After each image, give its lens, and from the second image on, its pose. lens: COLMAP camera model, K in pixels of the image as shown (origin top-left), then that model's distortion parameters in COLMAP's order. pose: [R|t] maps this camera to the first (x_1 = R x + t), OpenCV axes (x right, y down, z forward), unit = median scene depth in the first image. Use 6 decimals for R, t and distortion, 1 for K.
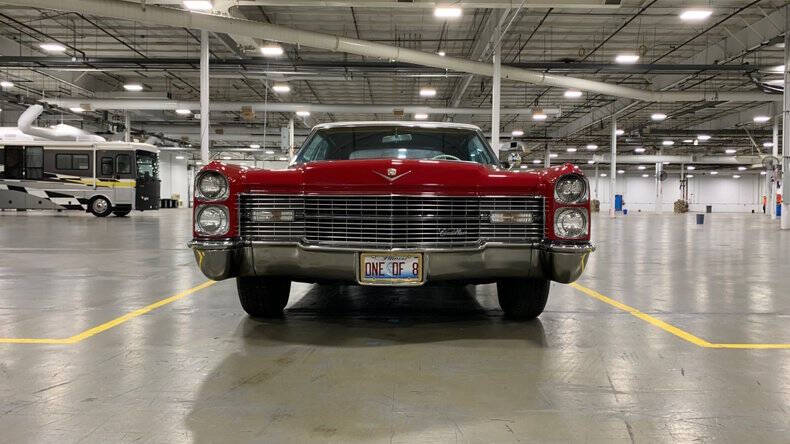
lens RADIAL K [[607.1, 0, 400.3], [0, 607.1, 214.4], [0, 0, 1]] dist [0.039455, -0.047624]
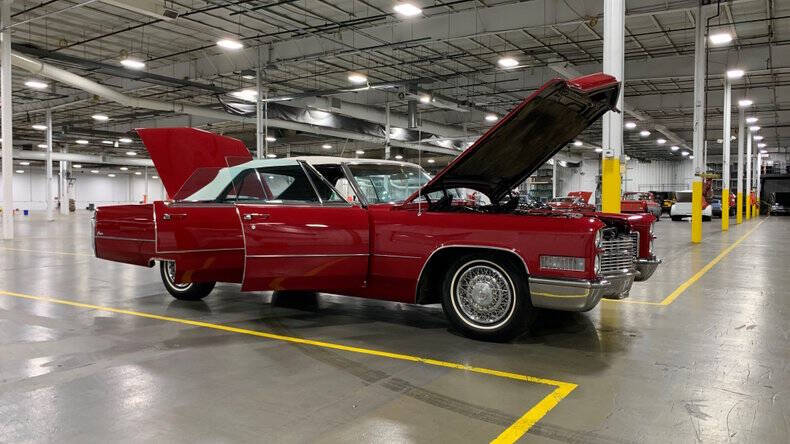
lens RADIAL K [[607.1, 0, 387.4], [0, 607.1, 218.6], [0, 0, 1]] dist [0.039455, -0.047624]
pose [[0.546521, -0.029051, 0.836941, -0.209073], [0.016188, 0.999578, 0.024126, -0.016064], [-0.837289, 0.000363, 0.546761, 0.086492]]
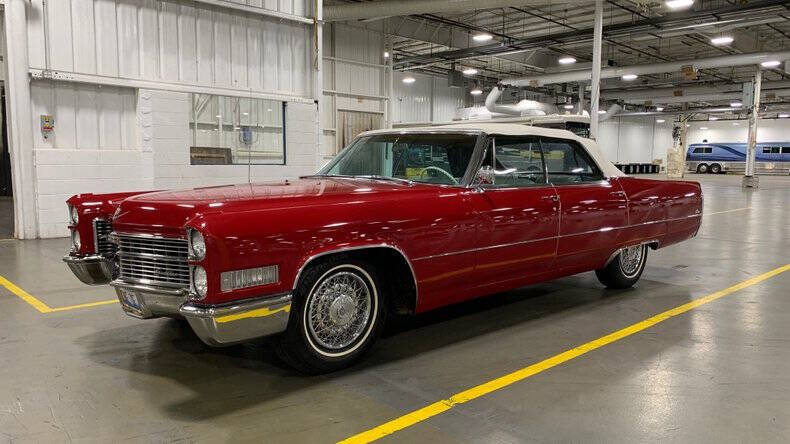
lens RADIAL K [[607.1, 0, 398.1], [0, 607.1, 226.2], [0, 0, 1]] dist [0.039455, -0.047624]
pose [[0.691954, 0.074292, -0.718109, 0.140321], [-0.014704, 0.995935, 0.088867, -0.019140], [0.721792, -0.050933, 0.690233, 0.076757]]
